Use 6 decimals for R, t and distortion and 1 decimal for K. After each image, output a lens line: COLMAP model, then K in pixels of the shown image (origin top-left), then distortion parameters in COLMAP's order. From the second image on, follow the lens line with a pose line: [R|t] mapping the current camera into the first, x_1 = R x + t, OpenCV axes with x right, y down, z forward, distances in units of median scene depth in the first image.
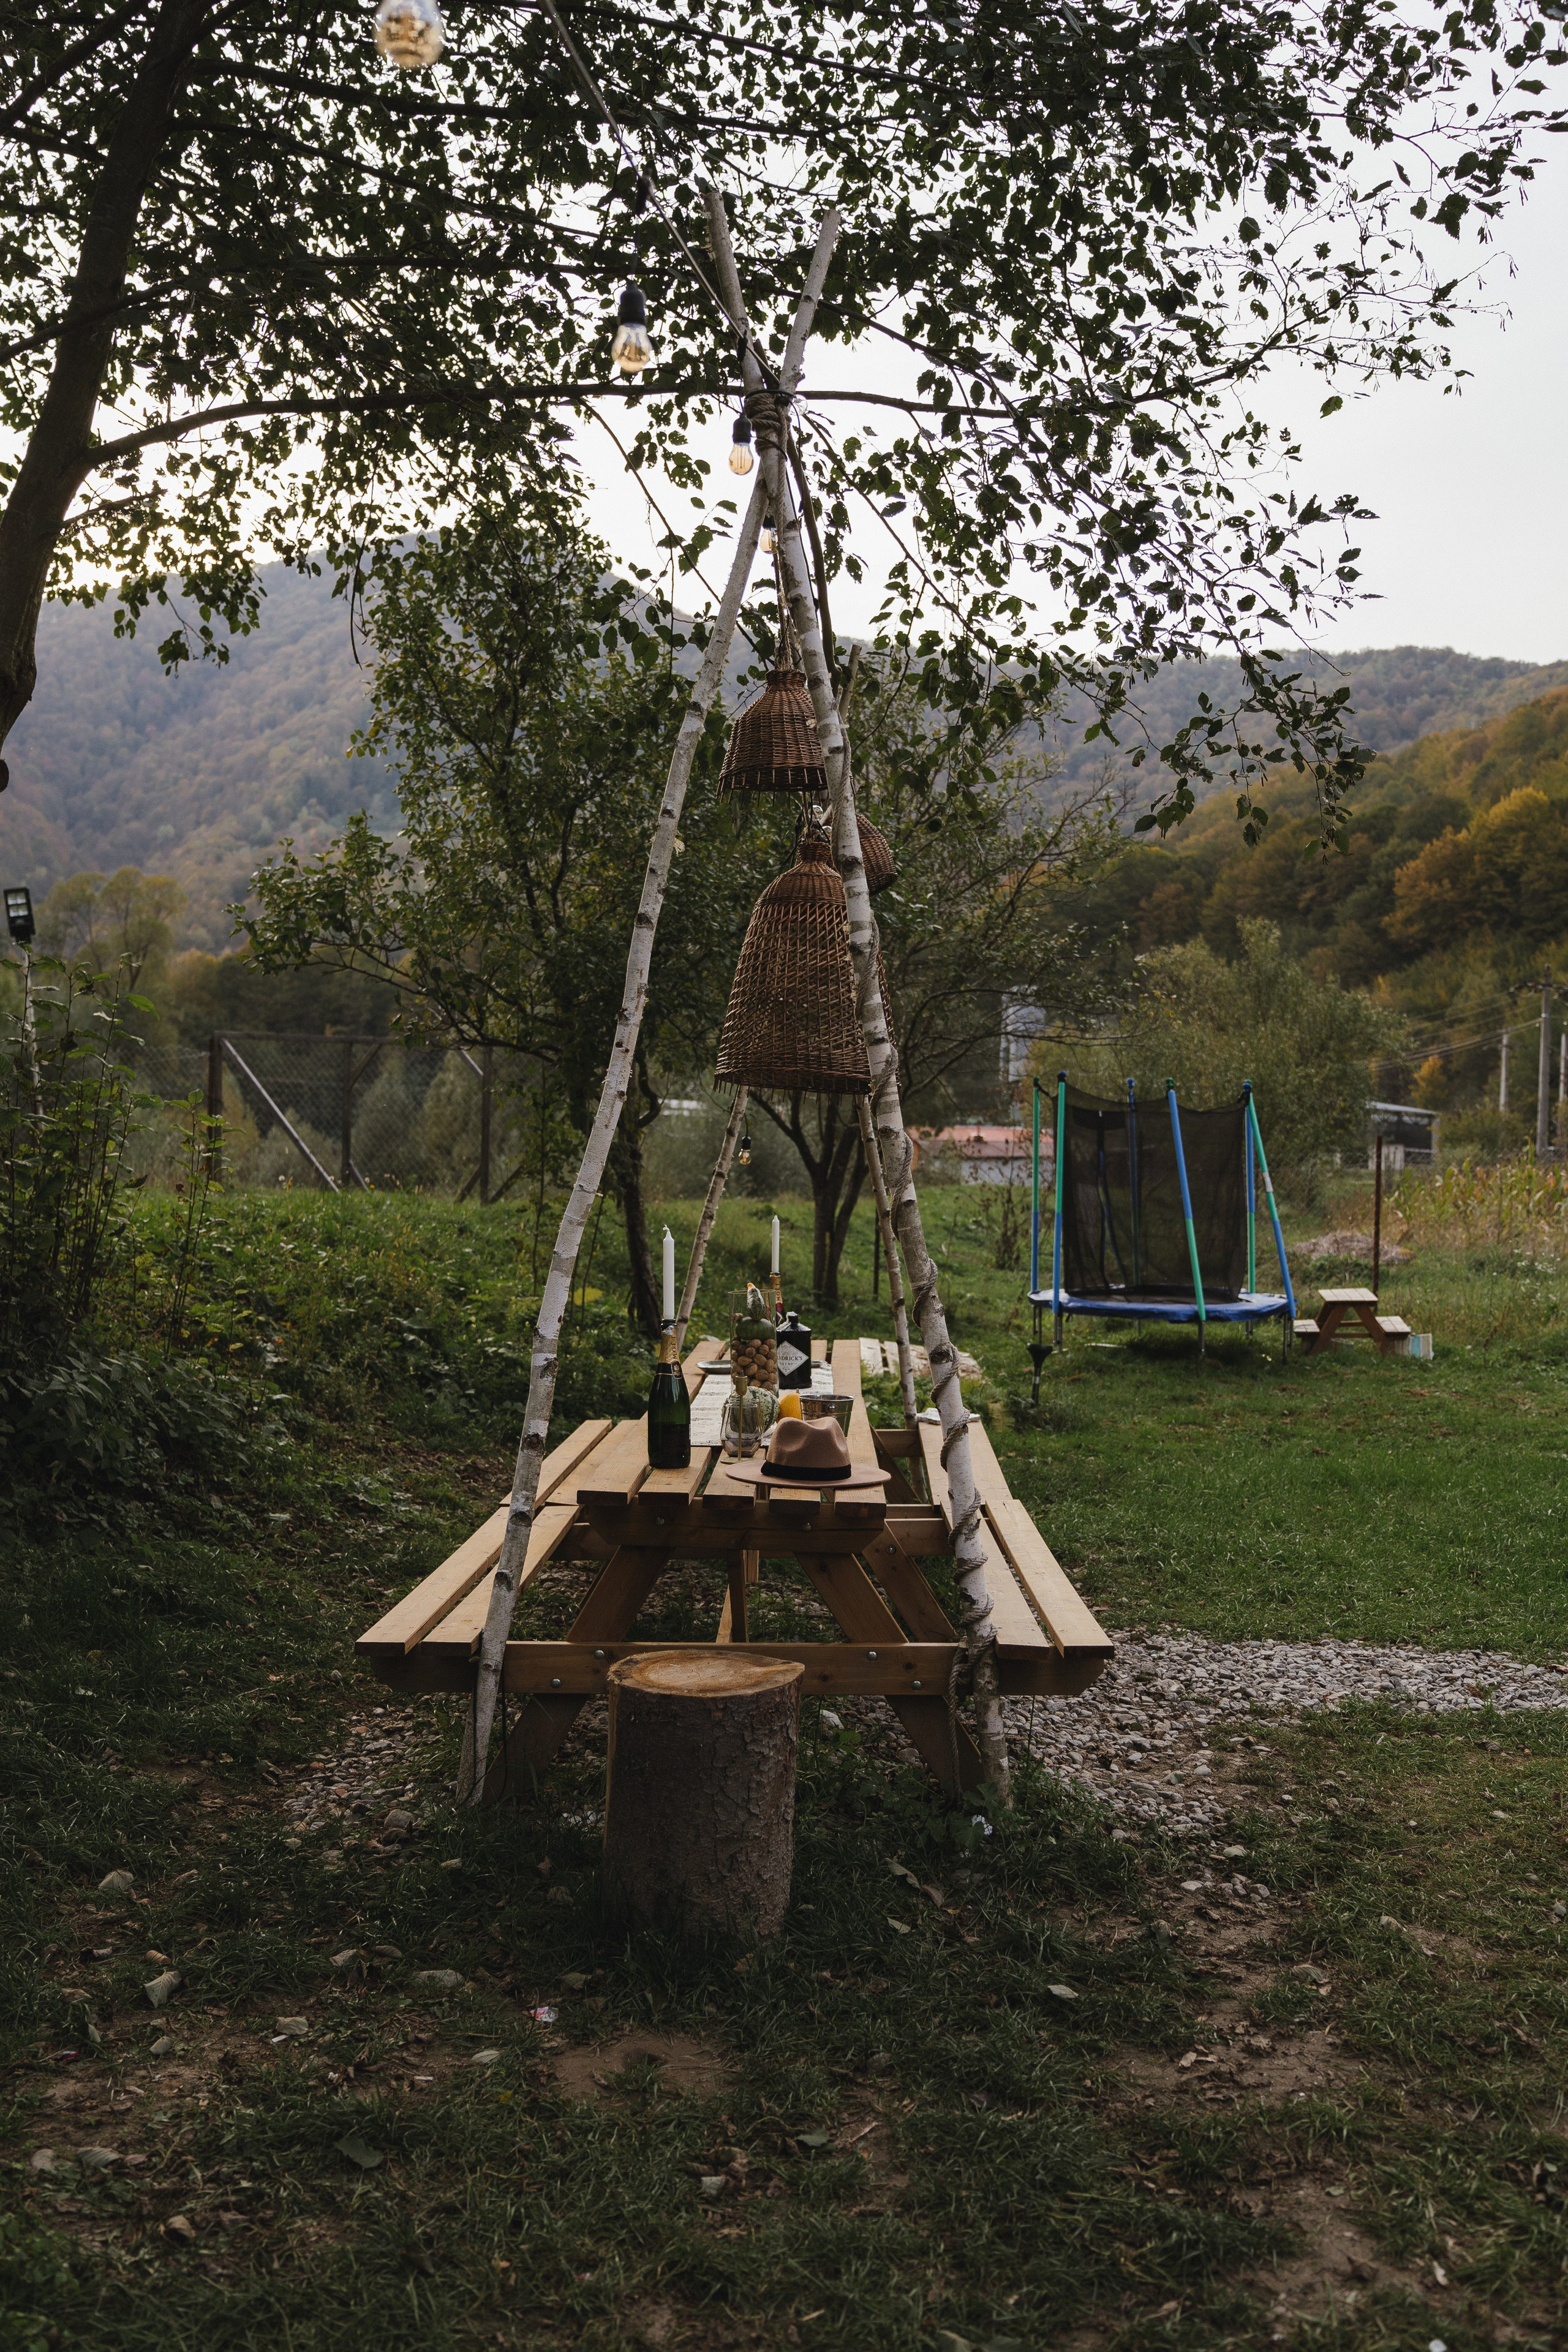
lens RADIAL K [[1918.1, 0, 784.0], [0, 1918.1, 1176.0], [0, 0, 1]] dist [-0.121455, 0.067200]
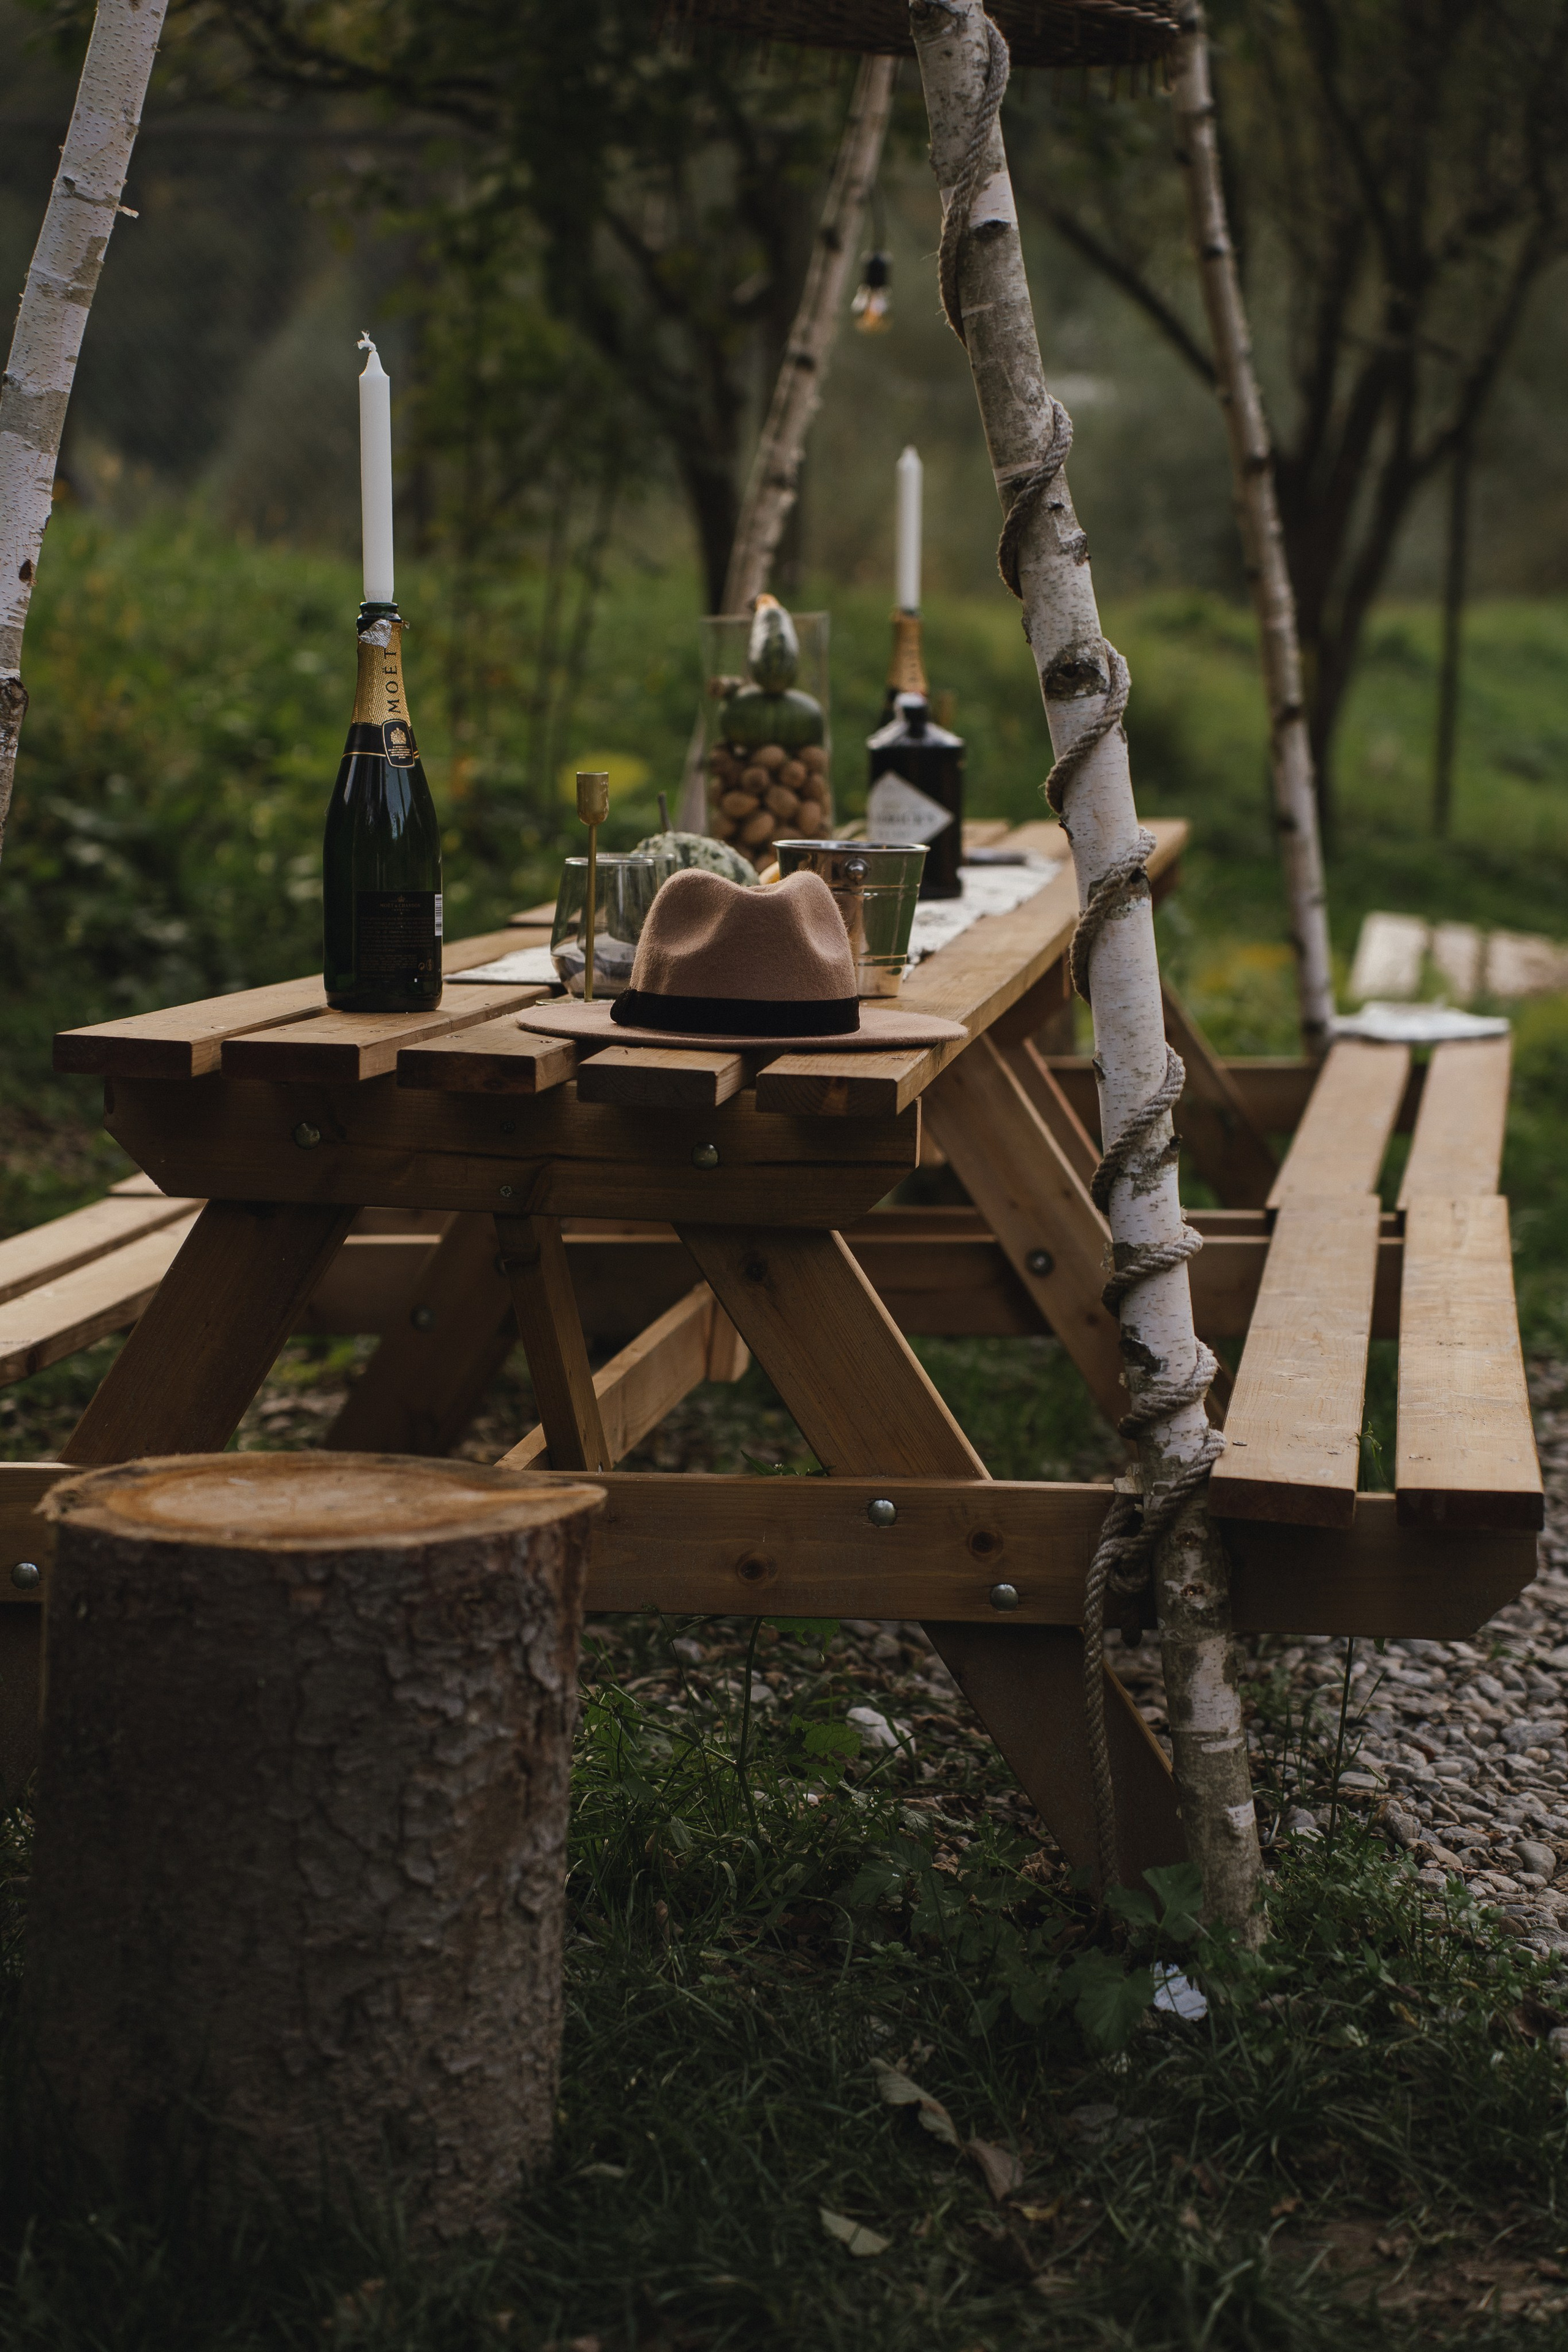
lens RADIAL K [[4870.6, 0, 784.0], [0, 4870.6, 1176.0], [0, 0, 1]] dist [0.530609, 0.186180]
pose [[0.993573, 0.013638, -0.112368, 0.134370], [-0.000299, 0.993028, 0.117881, 0.079916], [0.113192, -0.117089, 0.986650, 0.085039]]
